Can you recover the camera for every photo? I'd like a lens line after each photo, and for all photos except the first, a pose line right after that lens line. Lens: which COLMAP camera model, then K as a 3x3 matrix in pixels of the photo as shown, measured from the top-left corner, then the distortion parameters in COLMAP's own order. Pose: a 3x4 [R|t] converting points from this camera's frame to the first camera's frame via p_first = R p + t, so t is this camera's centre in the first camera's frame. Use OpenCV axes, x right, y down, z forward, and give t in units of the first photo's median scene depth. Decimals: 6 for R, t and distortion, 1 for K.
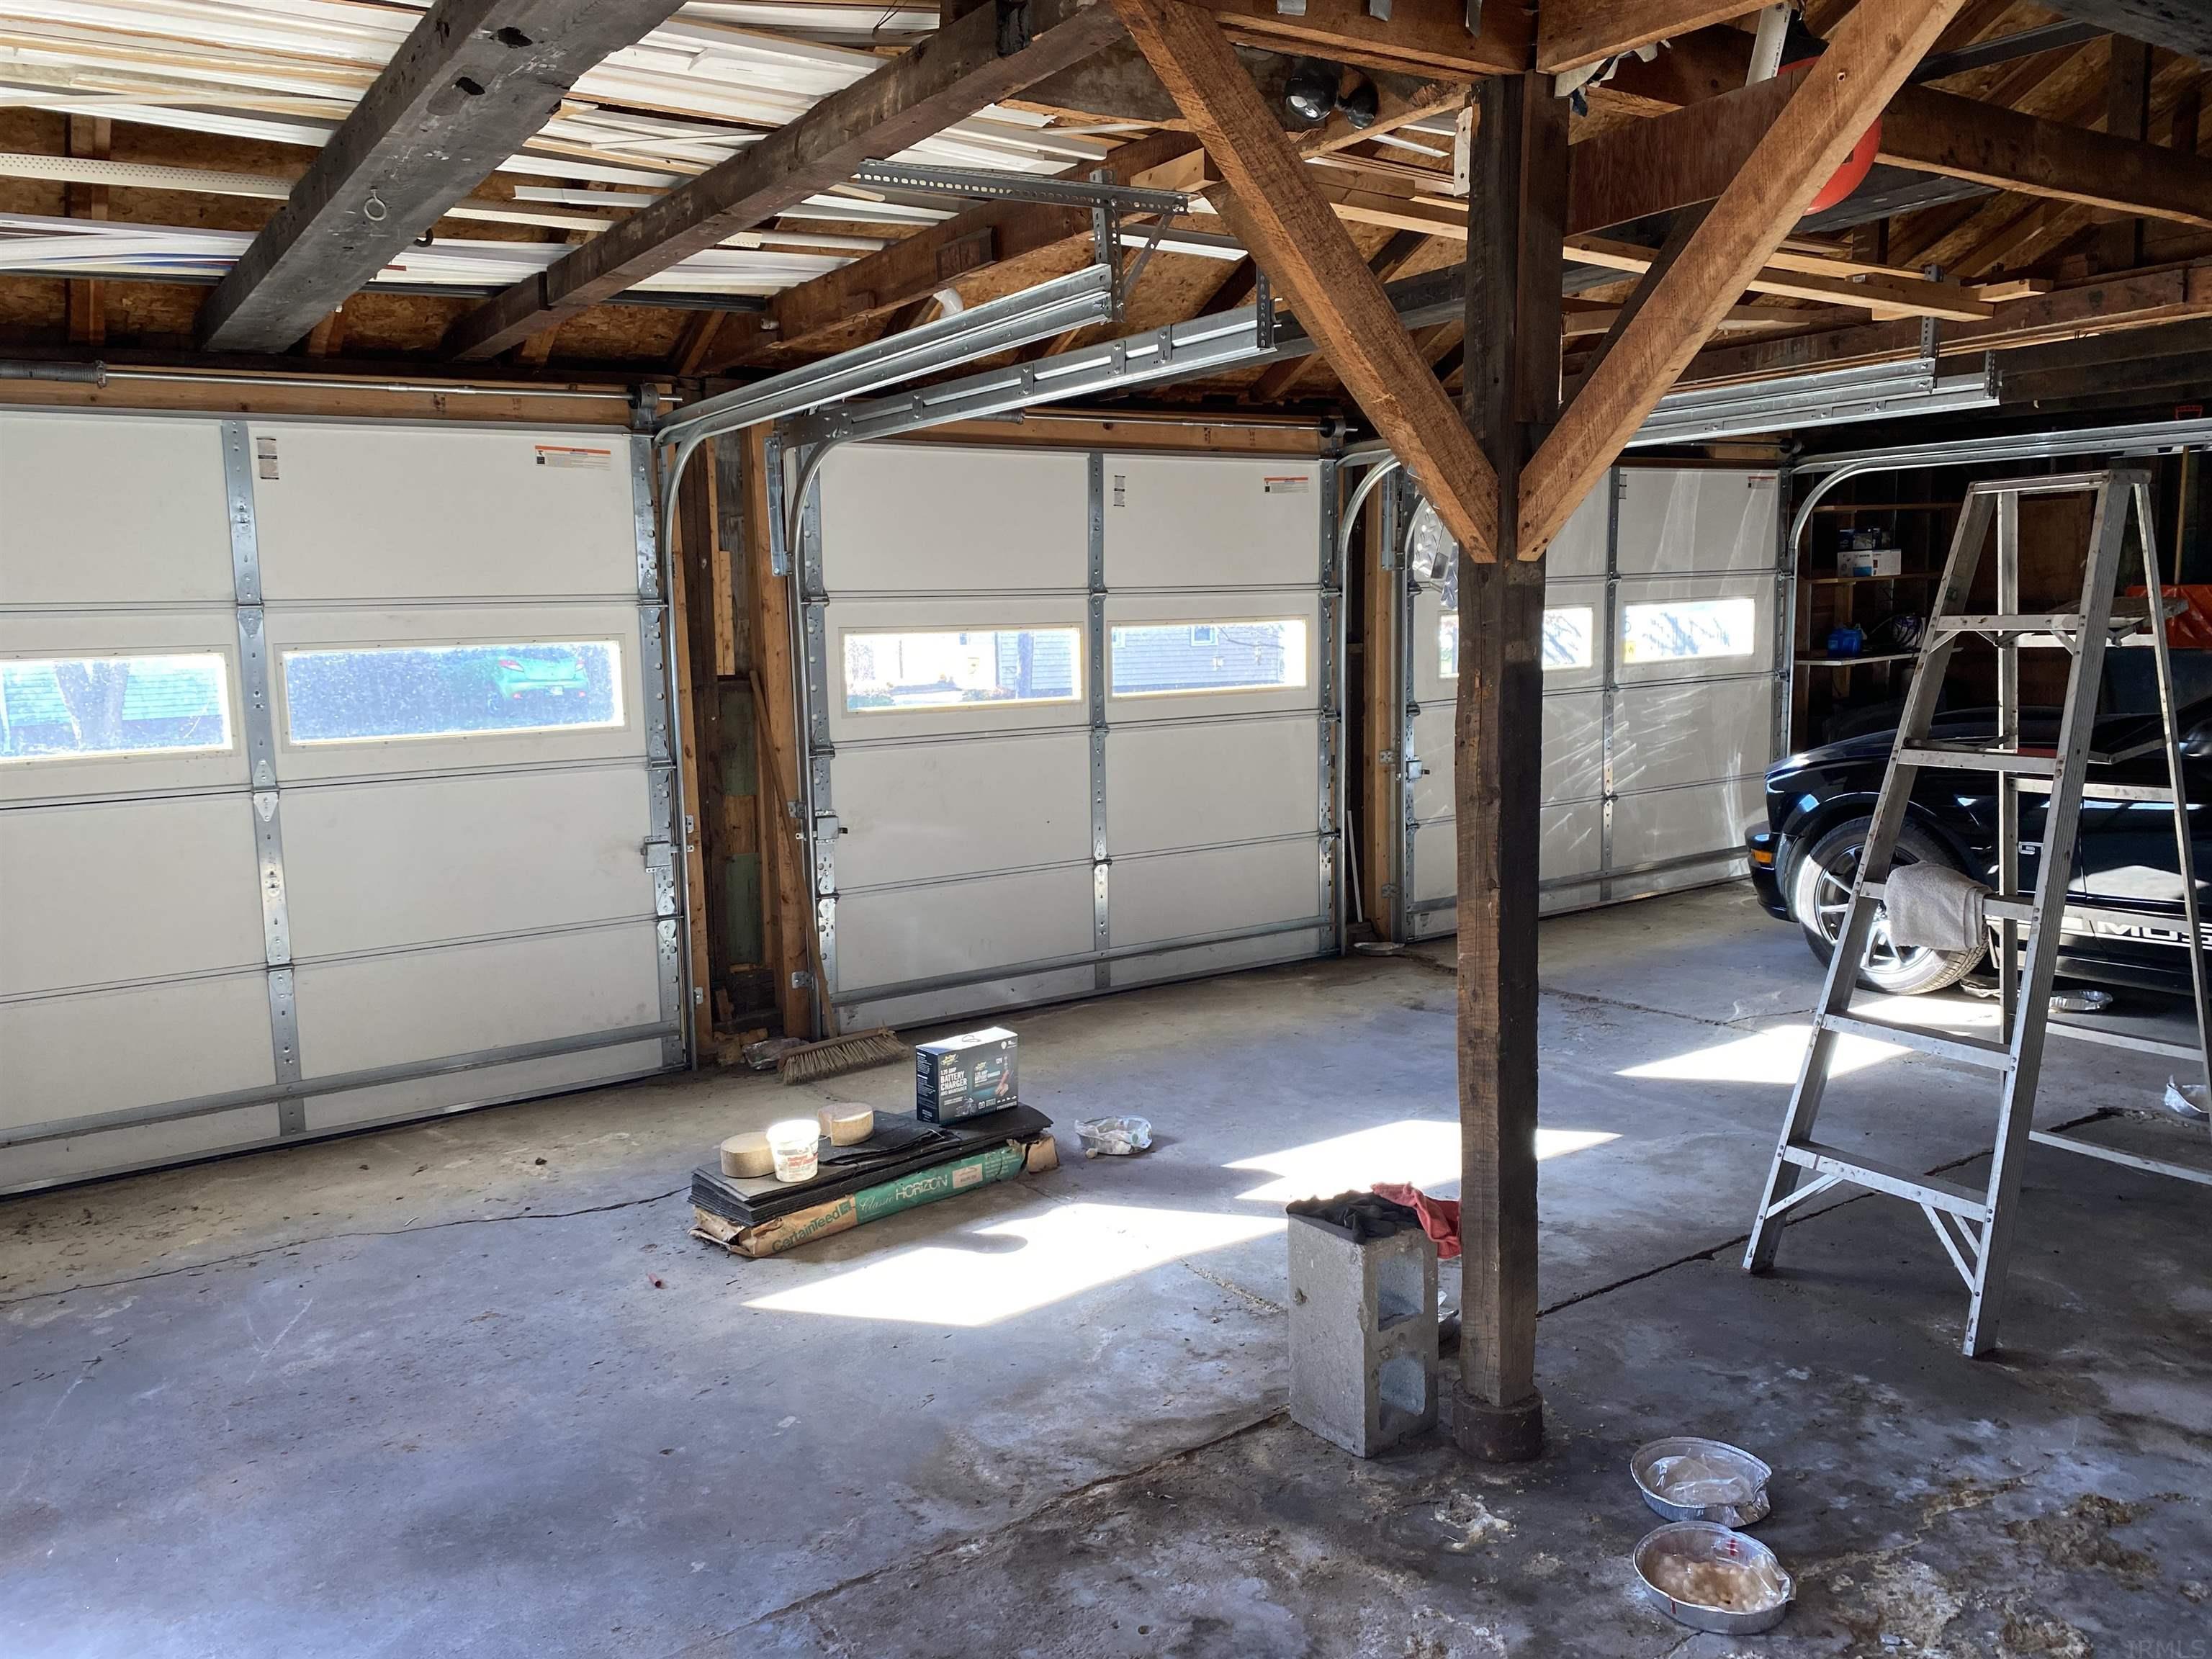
lens RADIAL K [[1687.8, 0, 1097.8], [0, 1687.8, 831.6], [0, 0, 1]] dist [-0.064182, -0.015463]
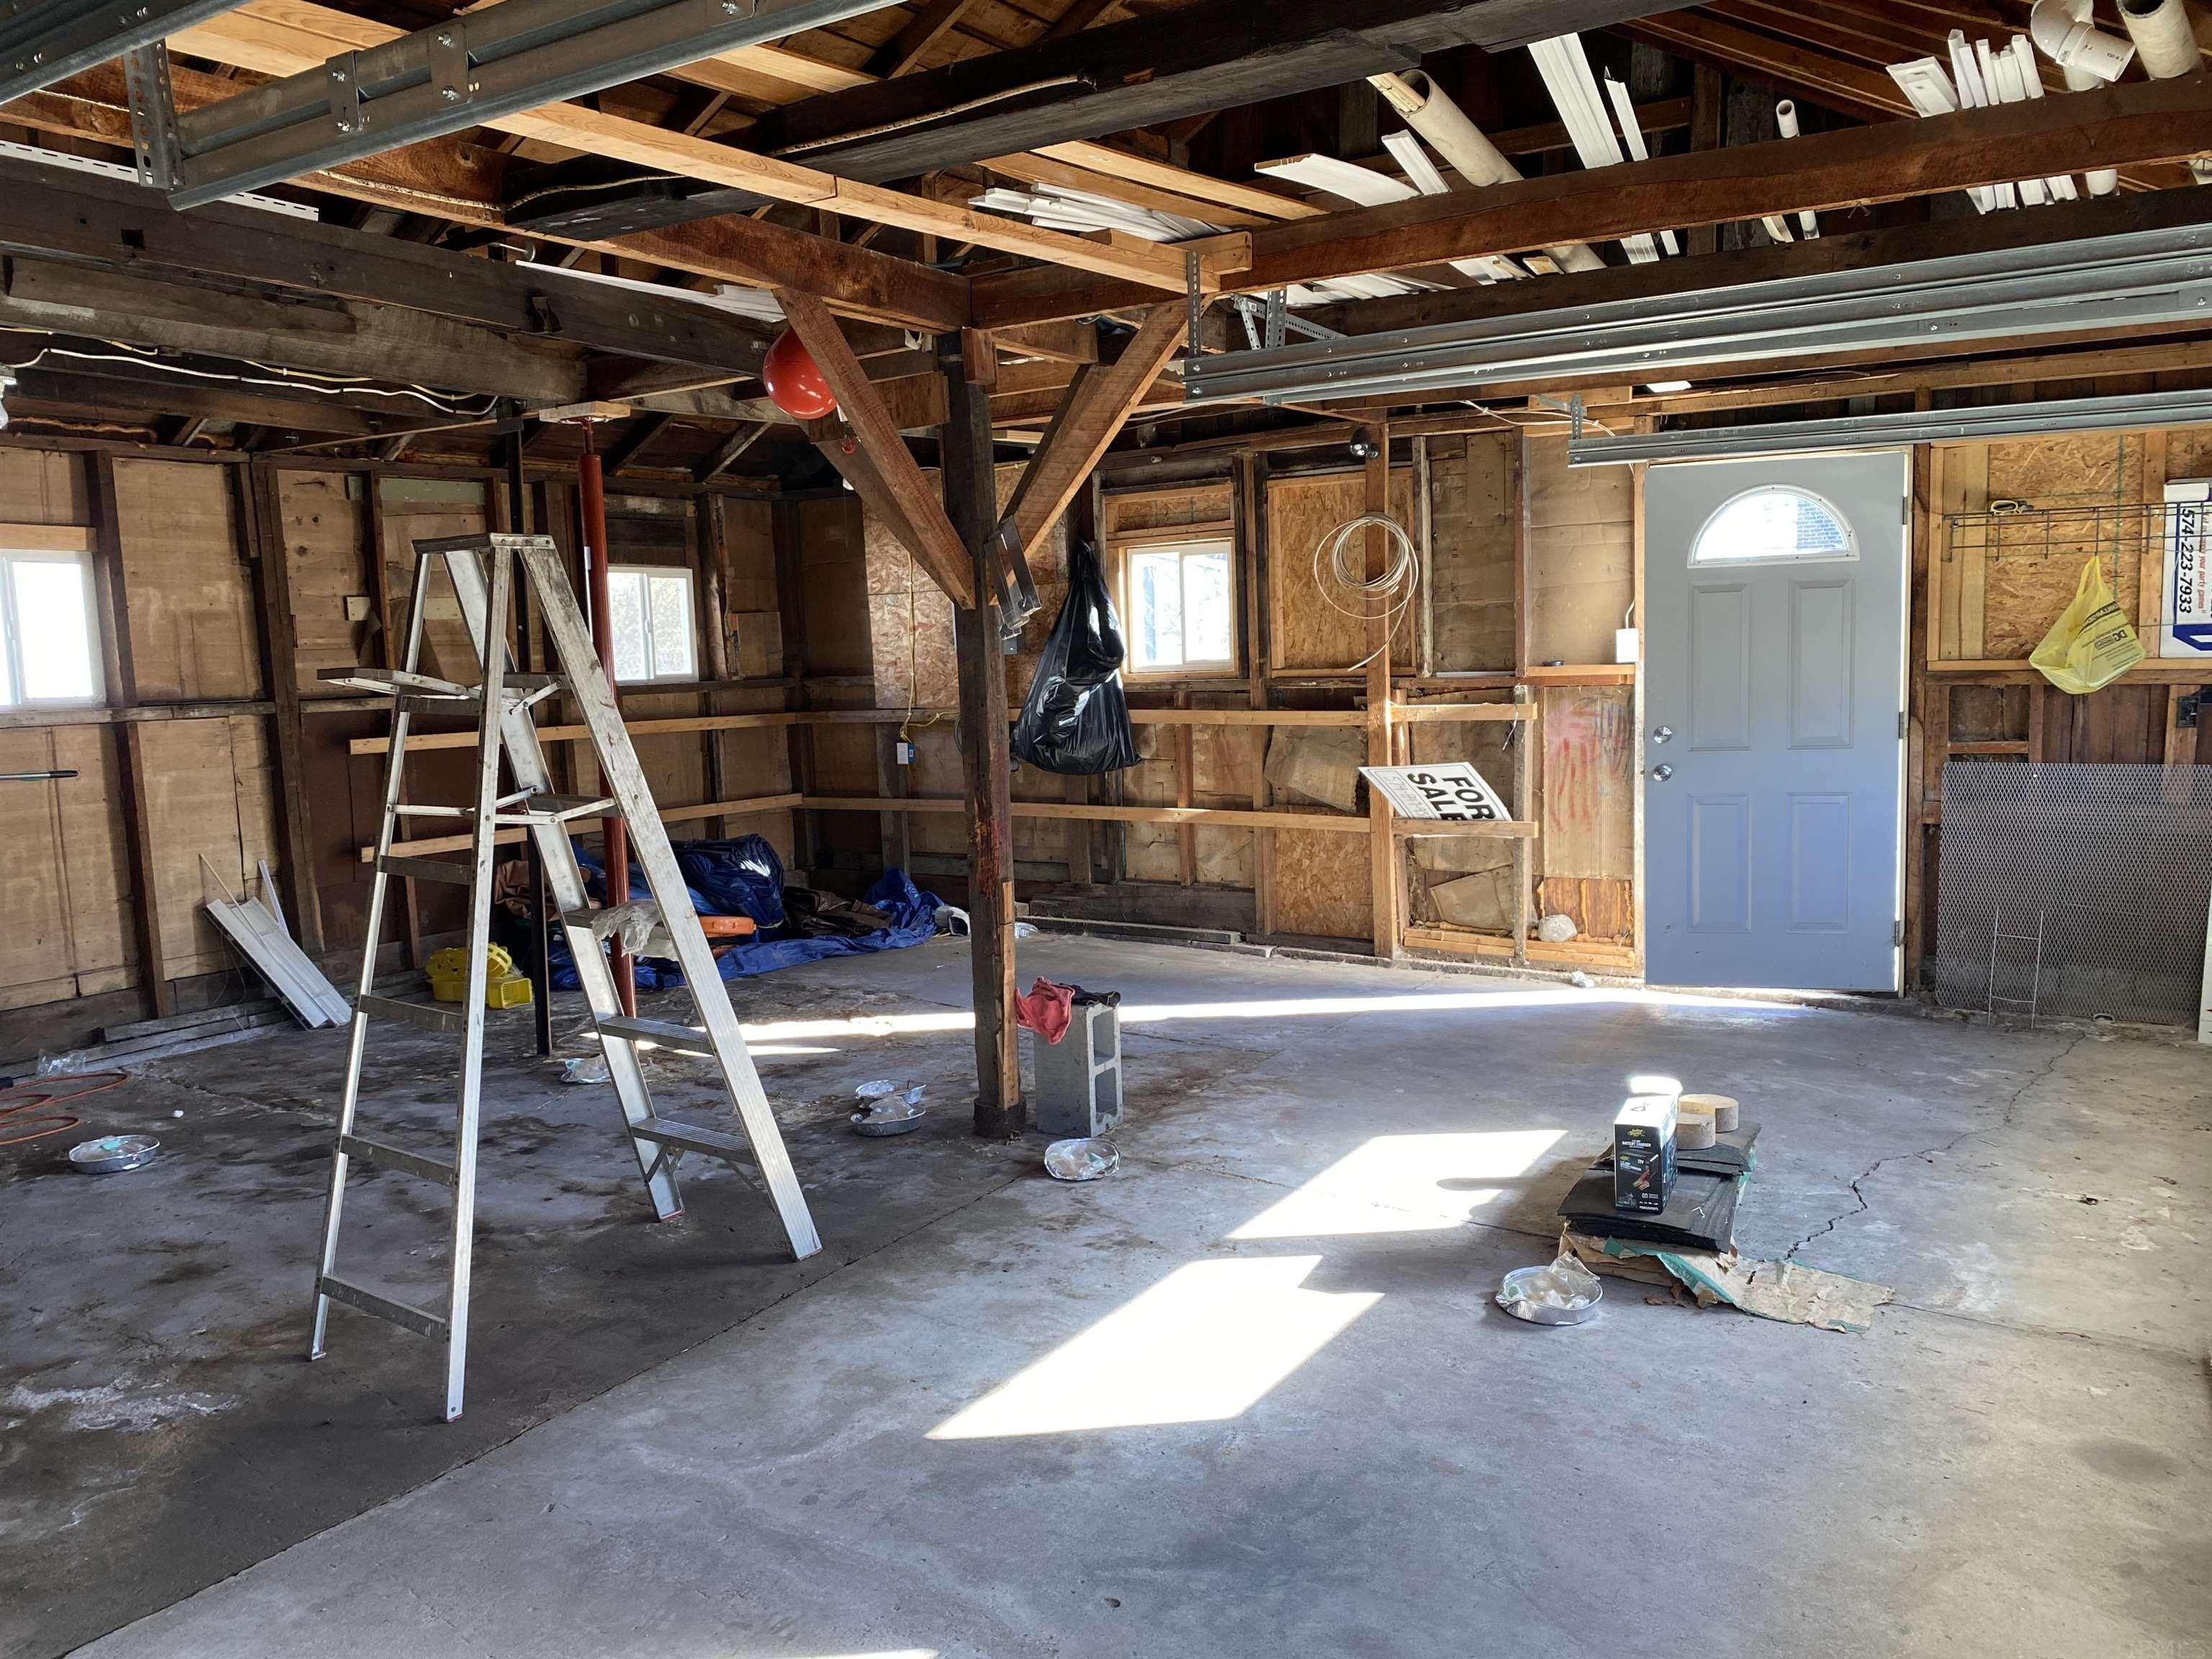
lens RADIAL K [[1687.8, 0, 1109.5], [0, 1687.8, 822.8], [0, 0, 1]] dist [-0.064182, -0.015463]
pose [[-0.921798, 0.107241, -0.372543, 0.578837], [0.013058, 0.969021, 0.246633, -0.282900], [0.387451, 0.222481, -0.894642, 1.952645]]
